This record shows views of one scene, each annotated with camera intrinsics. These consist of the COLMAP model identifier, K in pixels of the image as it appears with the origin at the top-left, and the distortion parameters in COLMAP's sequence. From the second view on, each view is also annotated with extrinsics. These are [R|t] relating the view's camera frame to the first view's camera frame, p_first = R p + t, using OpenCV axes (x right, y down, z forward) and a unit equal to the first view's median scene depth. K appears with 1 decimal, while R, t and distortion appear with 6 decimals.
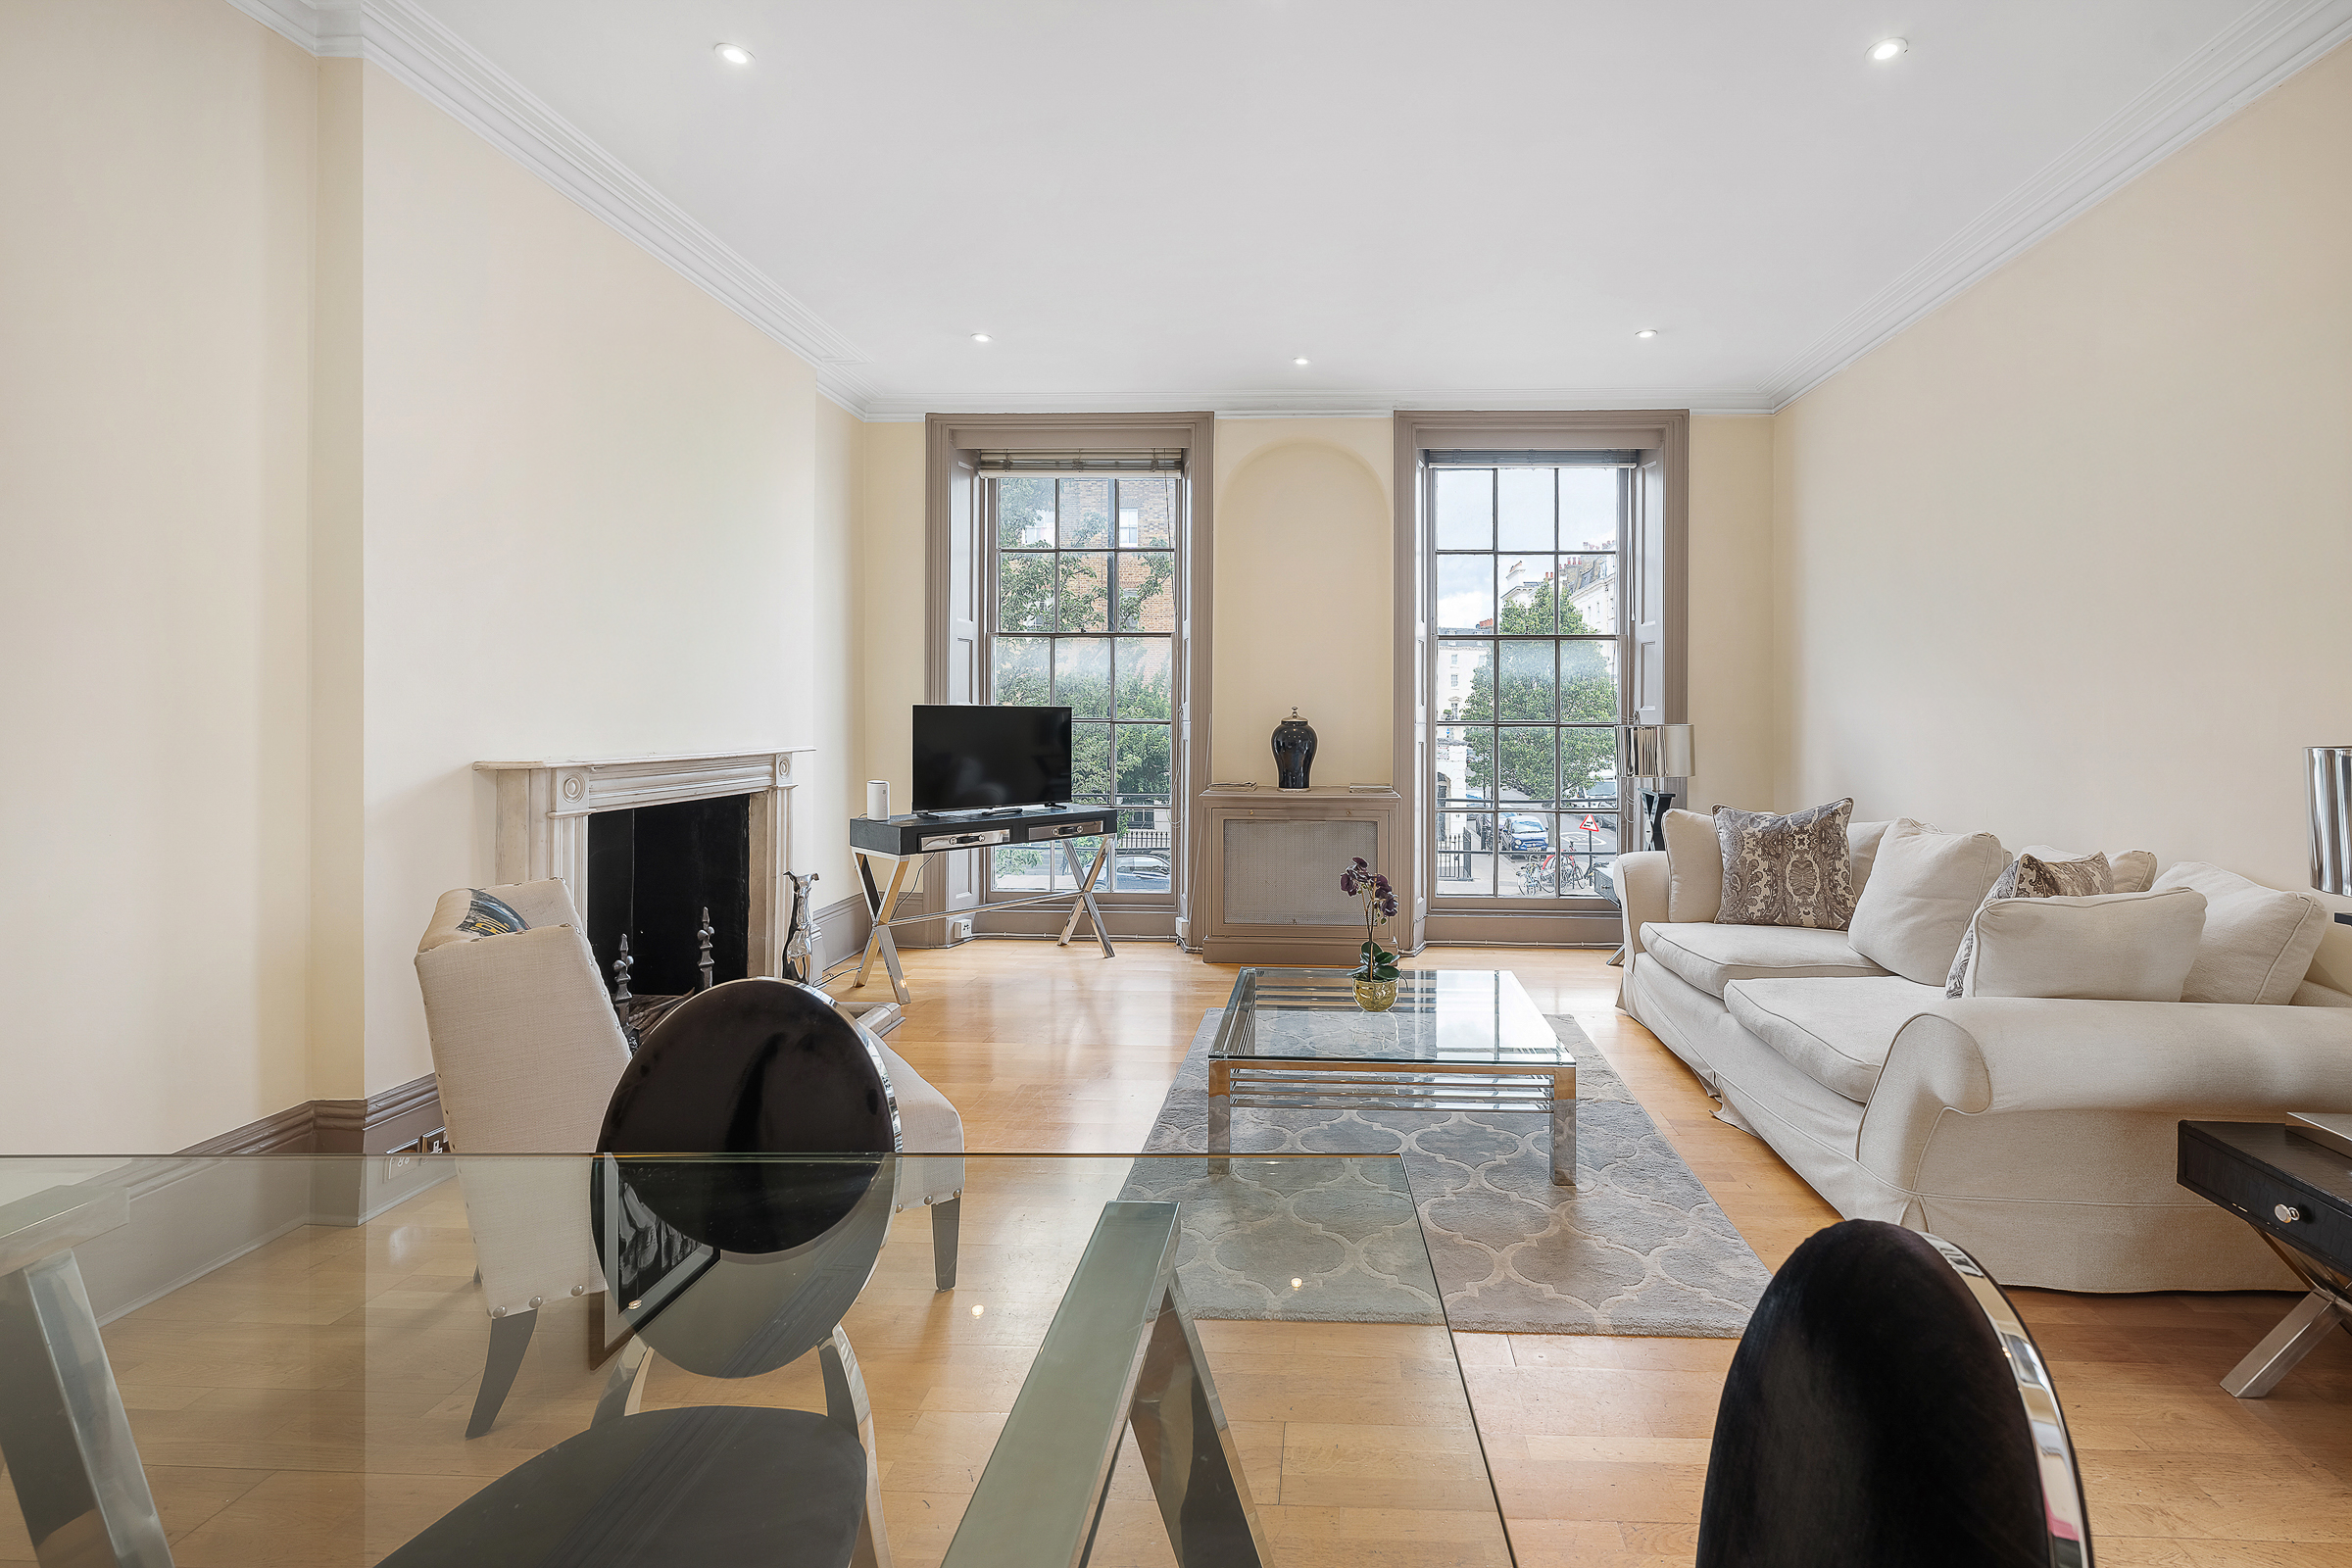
lens RADIAL K [[978.1, 0, 1293.7], [0, 978.1, 717.5], [0, 0, 1]] dist [0.003174, -0.000013]
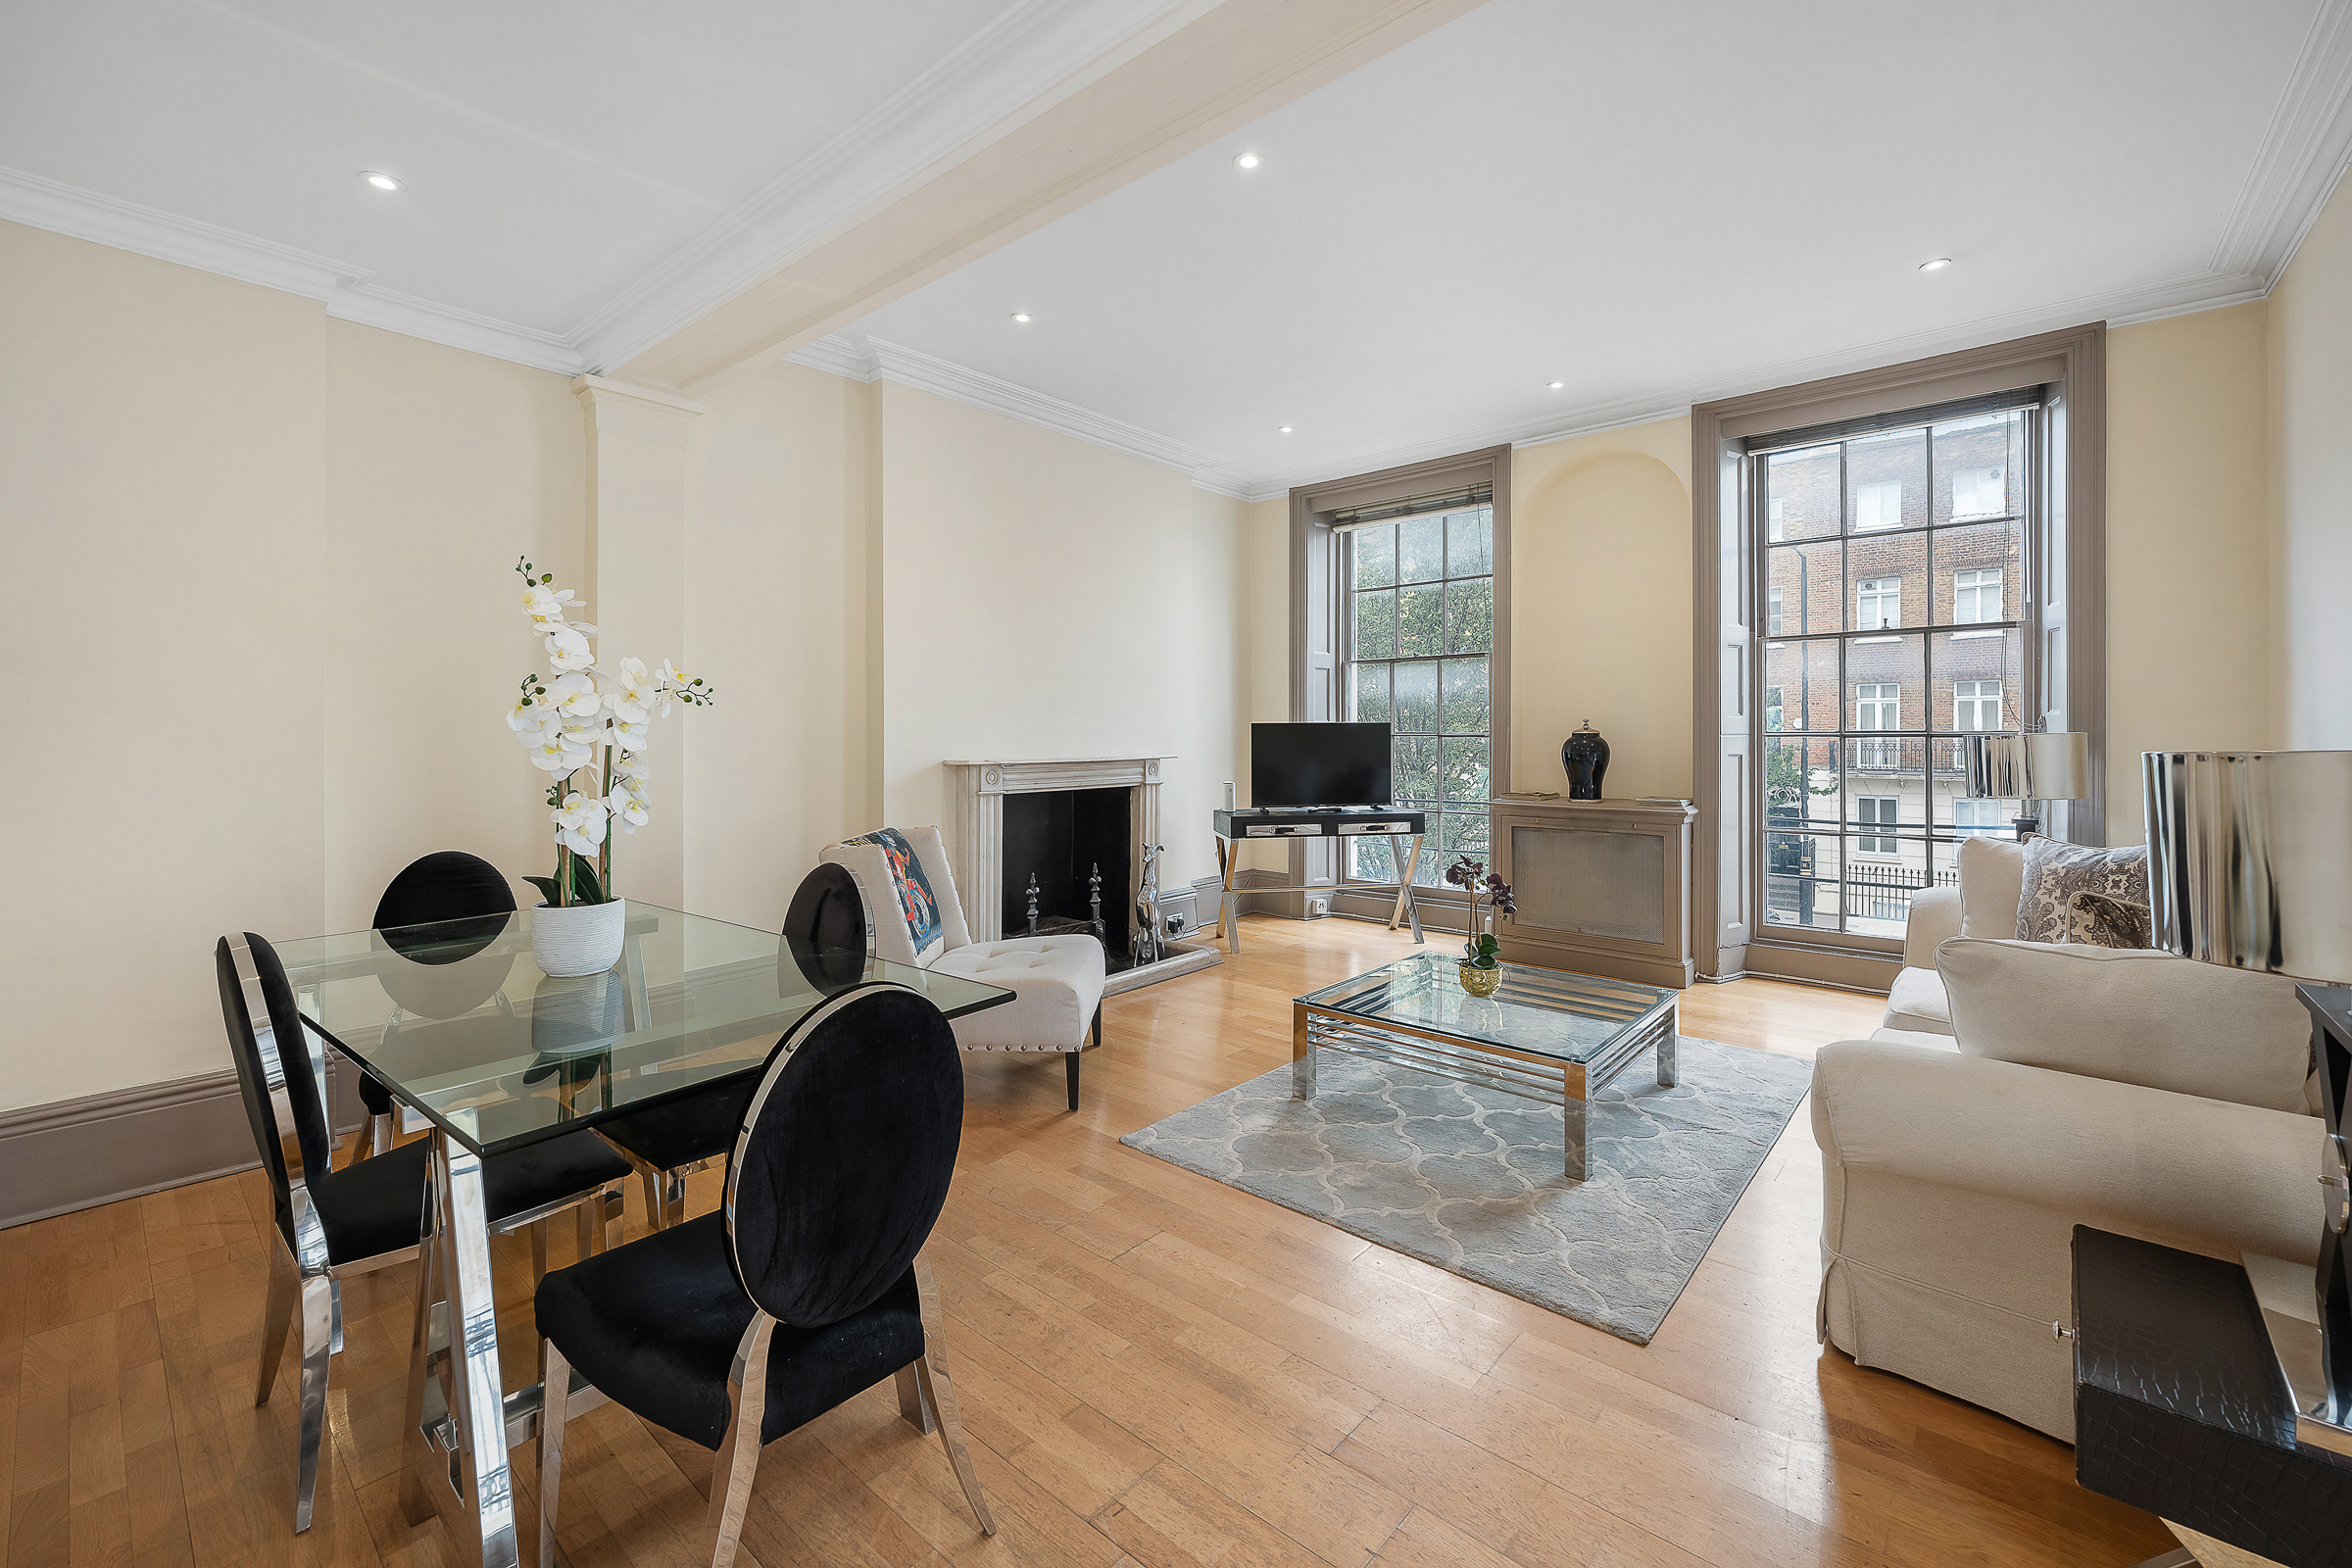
lens RADIAL K [[945.1, 0, 1207.7], [0, 945.1, 727.7], [0, 0, 1]] dist [-0.000025, -0.000183]
pose [[0.788451, -0.012809, -0.614965, 0.295215], [0.008971, 0.999916, -0.009326, 0.003795], [0.615033, 0.001836, 0.788499, -0.012805]]
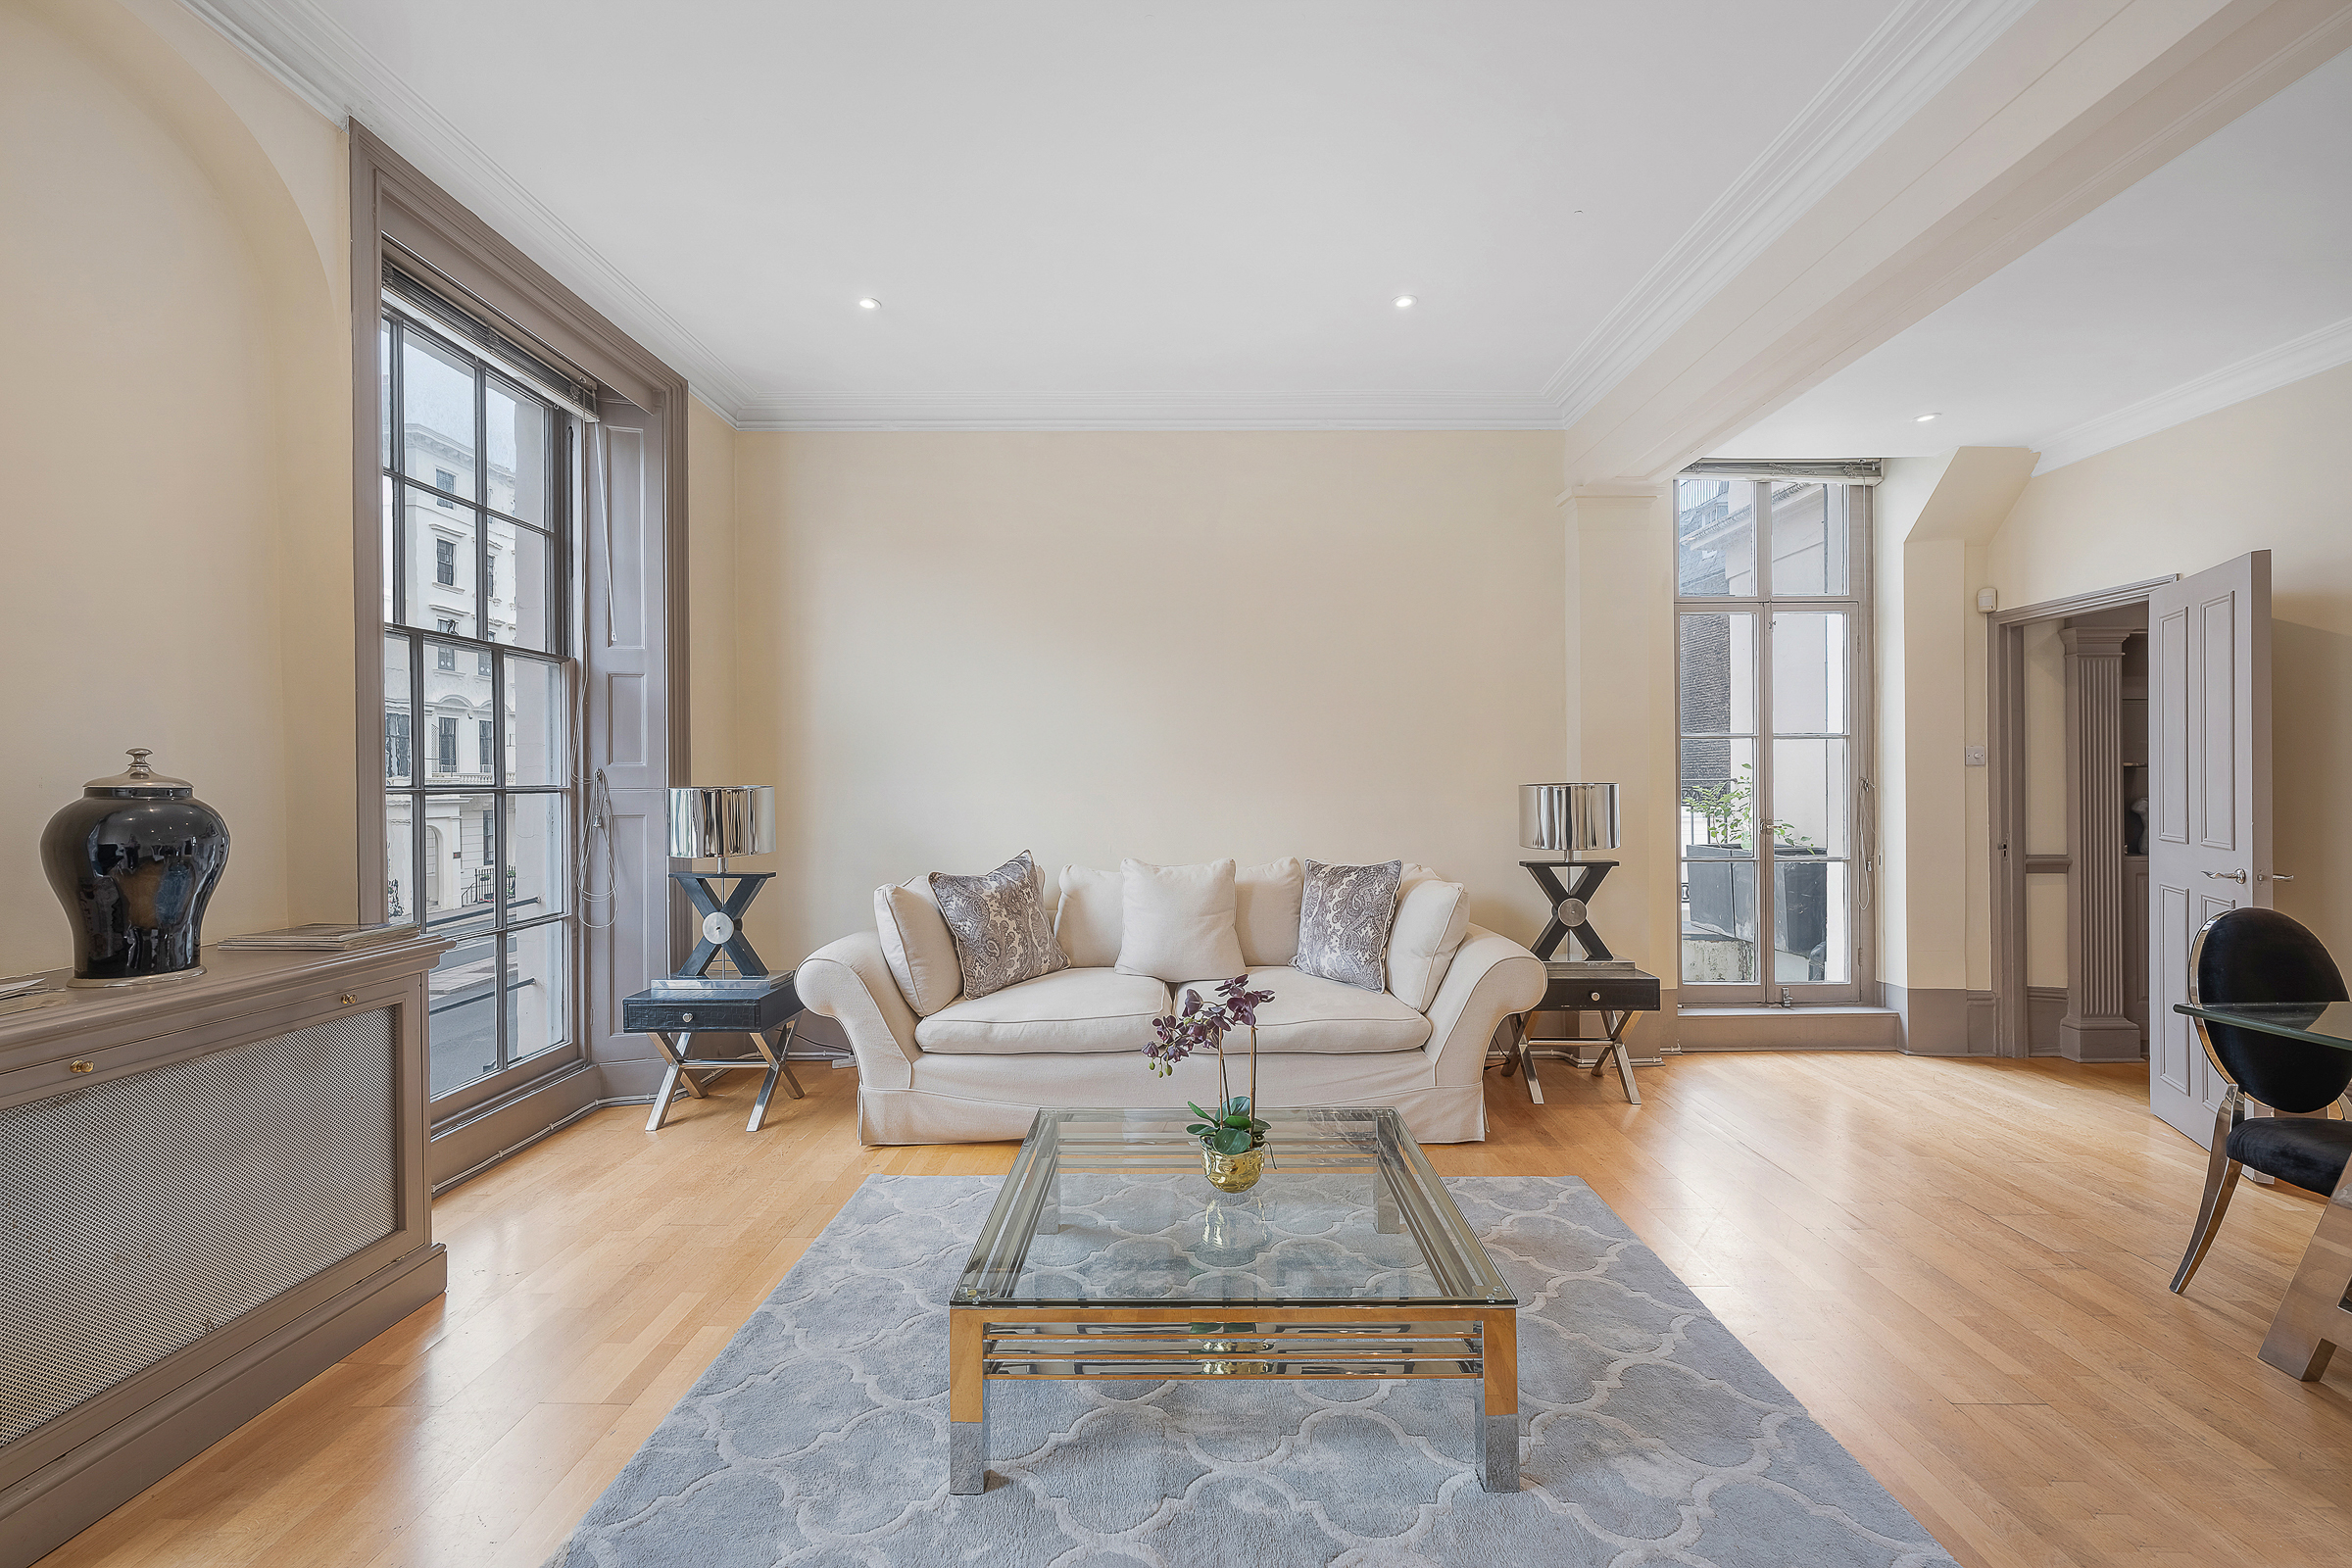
lens RADIAL K [[945.1, 0, 1177.7], [0, 945.1, 785.8], [0, 0, 1]] dist [-0.000025, -0.000183]
pose [[-0.003220, -0.006842, 0.999971, -0.351940], [0.006731, 0.999954, 0.006864, 0.003622], [-0.999972, 0.006753, -0.003173, 0.617495]]
